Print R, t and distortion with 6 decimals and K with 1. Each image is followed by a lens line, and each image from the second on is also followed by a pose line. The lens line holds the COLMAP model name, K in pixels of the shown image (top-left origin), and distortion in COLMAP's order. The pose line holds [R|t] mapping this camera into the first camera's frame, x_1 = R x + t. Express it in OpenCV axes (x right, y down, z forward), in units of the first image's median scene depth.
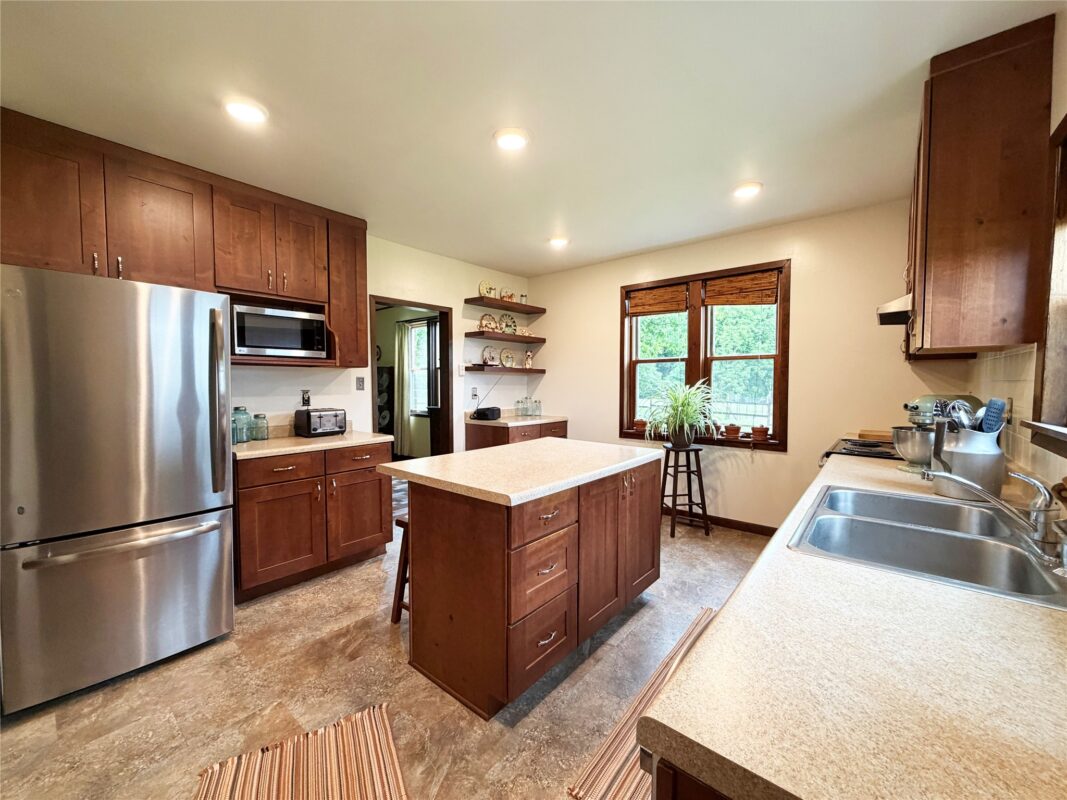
lens RADIAL K [[425.1, 0, 531.7], [0, 425.1, 401.4], [0, 0, 1]] dist [0.000292, 0.000059]
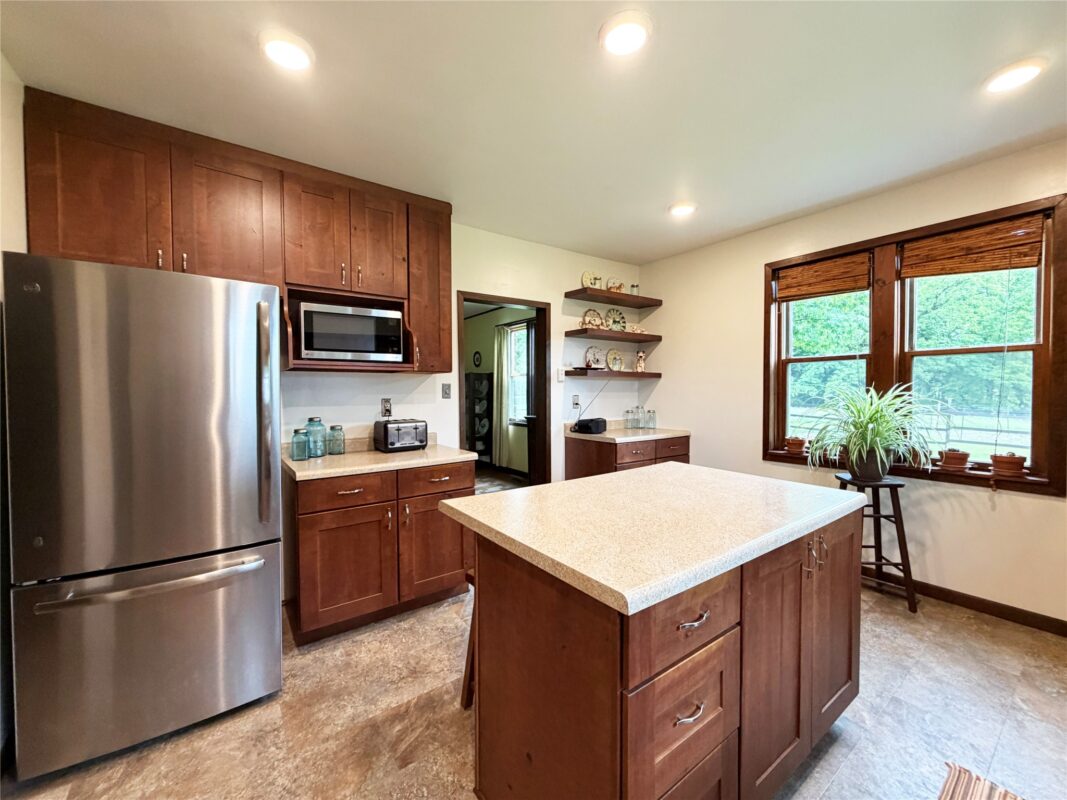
lens RADIAL K [[425.1, 0, 531.7], [0, 425.1, 401.4], [0, 0, 1]] dist [0.000292, 0.000059]
pose [[0.969996, 0.002679, -0.243108, -0.018375], [-0.006251, 0.999884, -0.013923, -0.010818], [0.243042, 0.015025, 0.969899, 0.215829]]
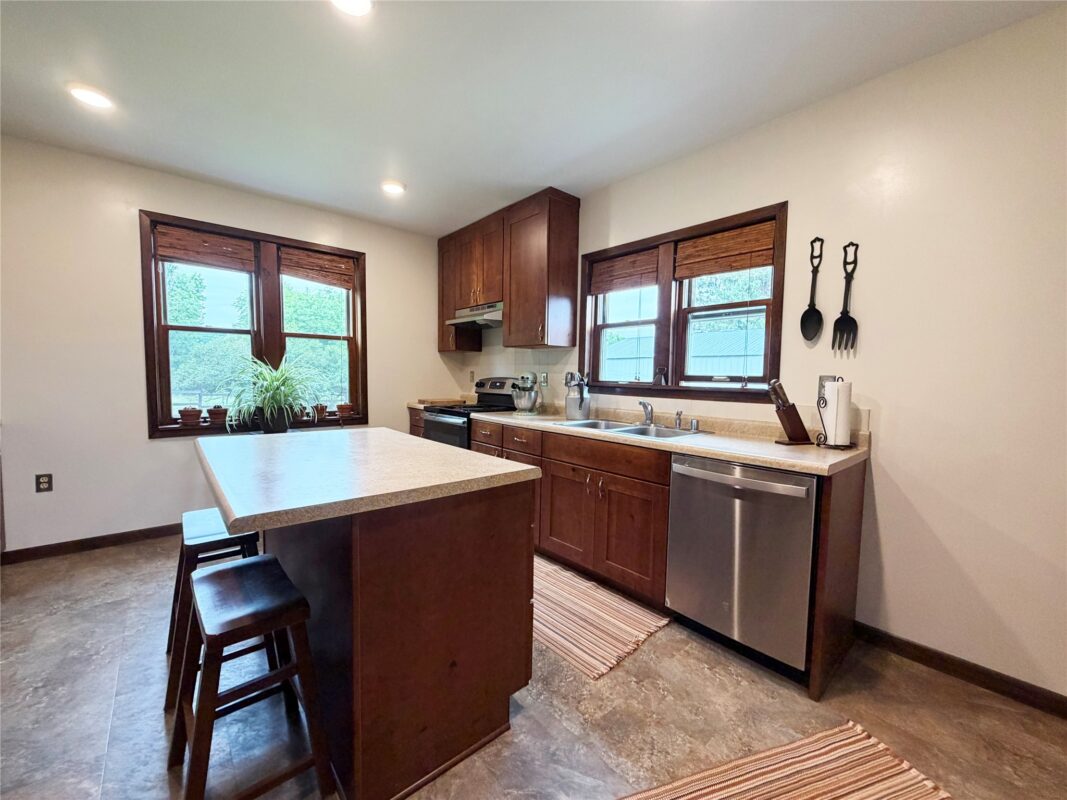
lens RADIAL K [[425.1, 0, 531.7], [0, 425.1, 401.4], [0, 0, 1]] dist [0.000292, 0.000059]
pose [[0.162795, -0.059225, 0.984881, -0.504739], [0.026720, 0.998095, 0.055603, 0.007766], [-0.986298, 0.017264, 0.164068, 0.426721]]
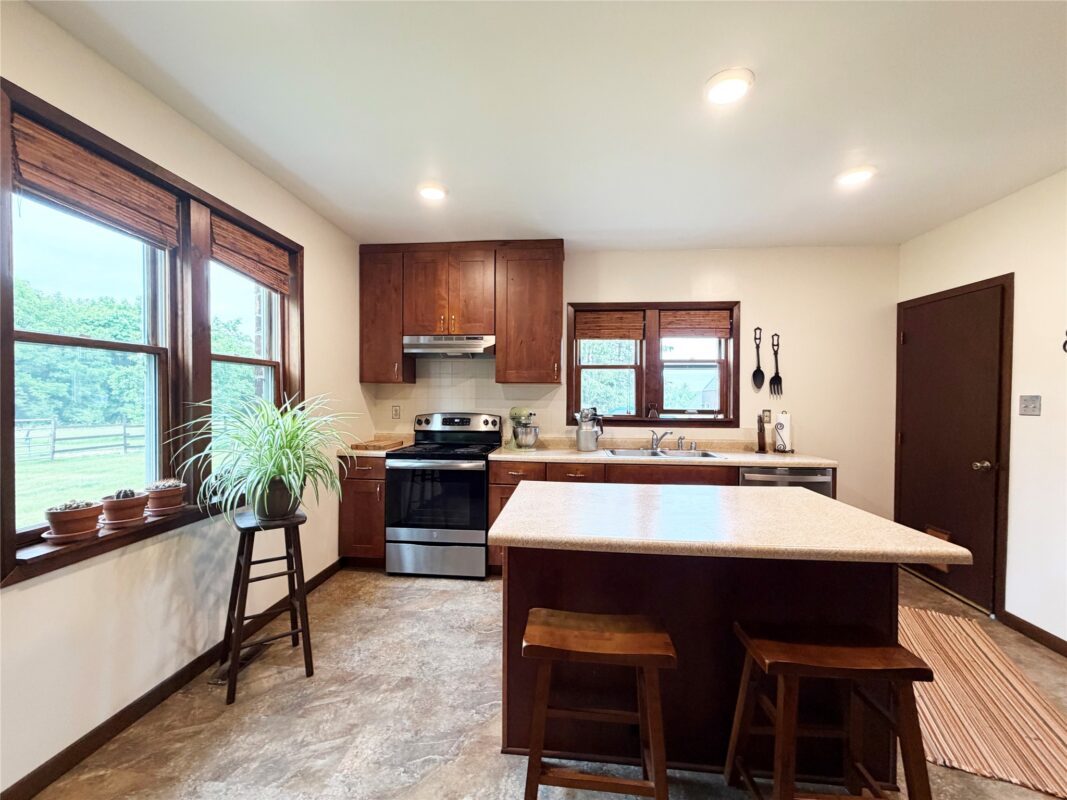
lens RADIAL K [[425.1, 0, 531.7], [0, 425.1, 401.4], [0, 0, 1]] dist [0.000292, 0.000059]
pose [[-0.564539, -0.010462, 0.825340, -0.342867], [0.029265, 0.999037, 0.032681, -0.060756], [-0.824888, 0.042603, -0.563689, 1.230991]]
